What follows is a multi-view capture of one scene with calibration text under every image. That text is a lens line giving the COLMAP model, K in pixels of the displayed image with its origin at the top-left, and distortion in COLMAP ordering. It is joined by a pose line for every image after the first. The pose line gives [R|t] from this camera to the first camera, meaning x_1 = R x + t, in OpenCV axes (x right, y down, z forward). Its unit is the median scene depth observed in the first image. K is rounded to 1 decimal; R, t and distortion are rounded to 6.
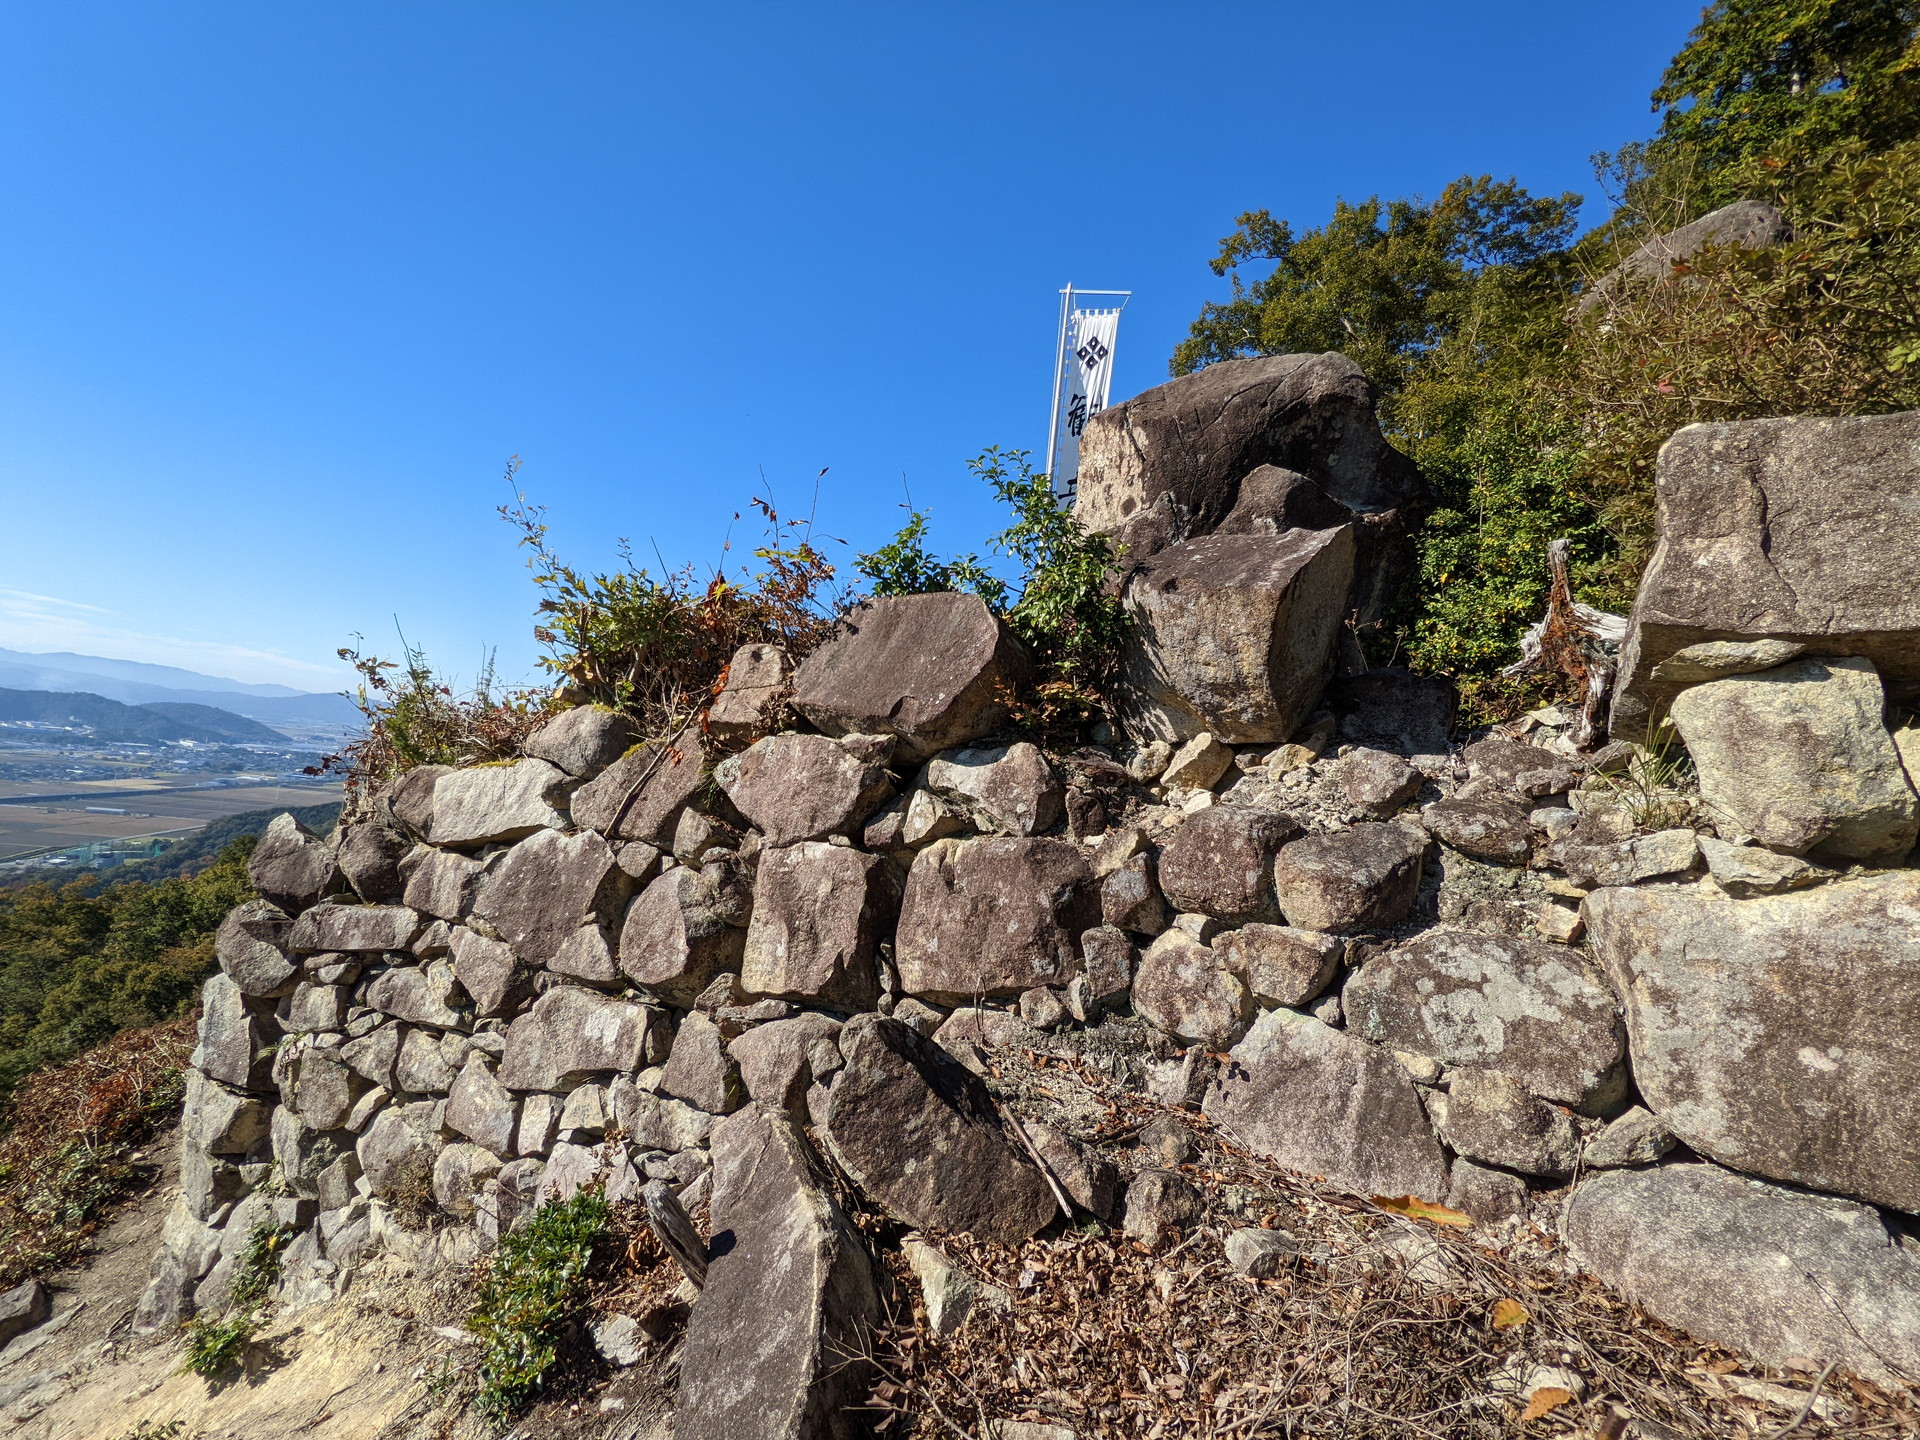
lens RADIAL K [[925.2, 0, 960.0], [0, 925.2, 720.0], [0, 0, 1]] dist [-0.002101, 0.005847]
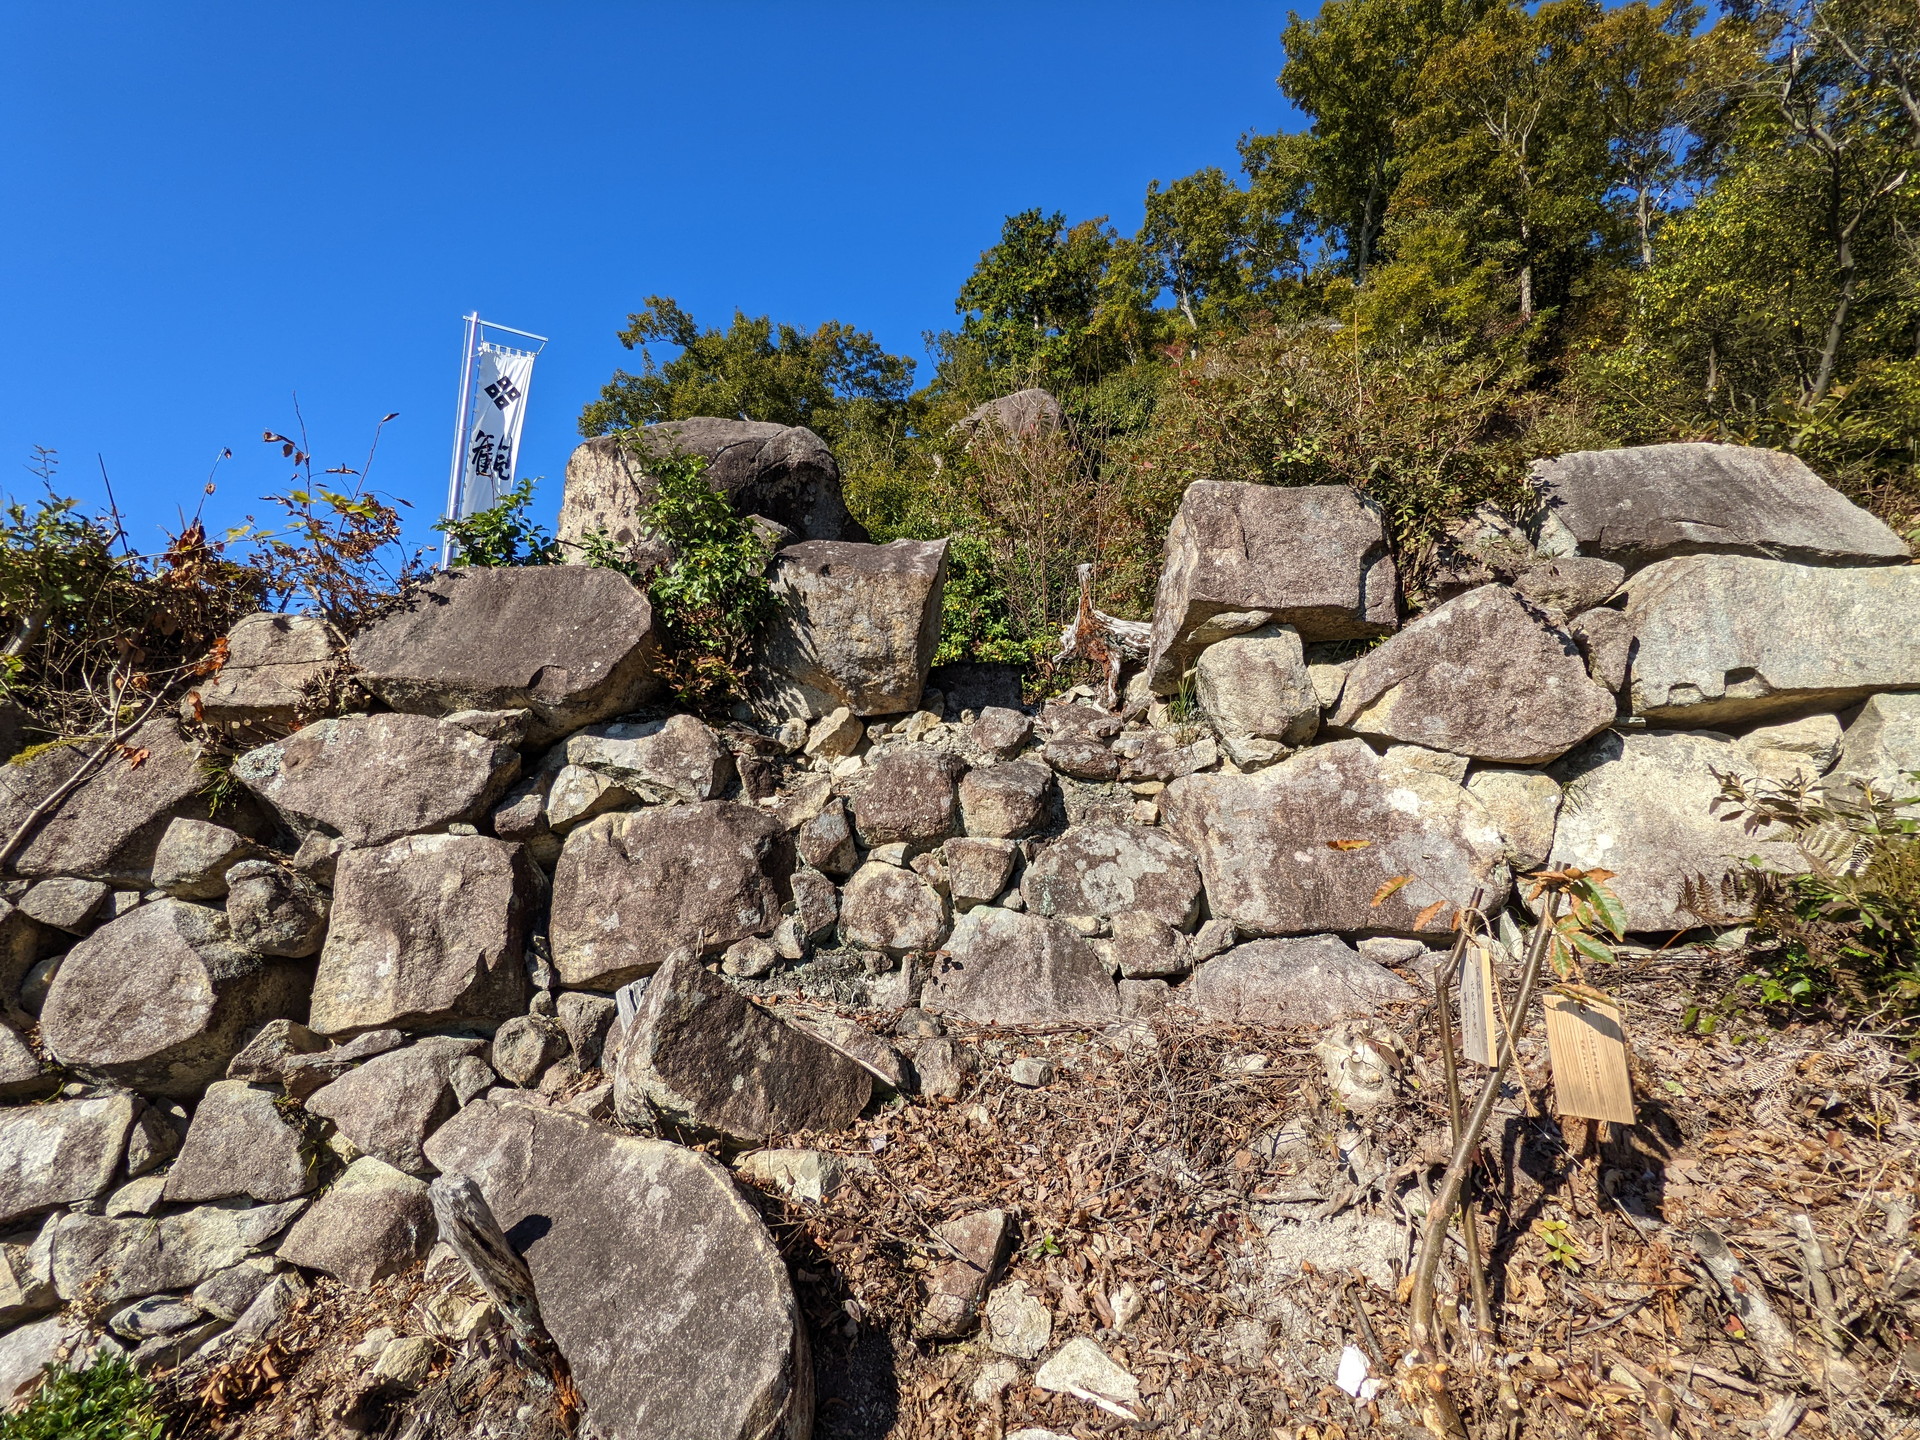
lens RADIAL K [[925.2, 0, 960.0], [0, 925.2, 720.0], [0, 0, 1]] dist [-0.002101, 0.005847]
pose [[0.789075, 0.011799, 0.614183, -0.313289], [0.042025, 0.996436, -0.073135, 0.117930], [-0.612857, 0.083520, 0.785767, 0.032106]]
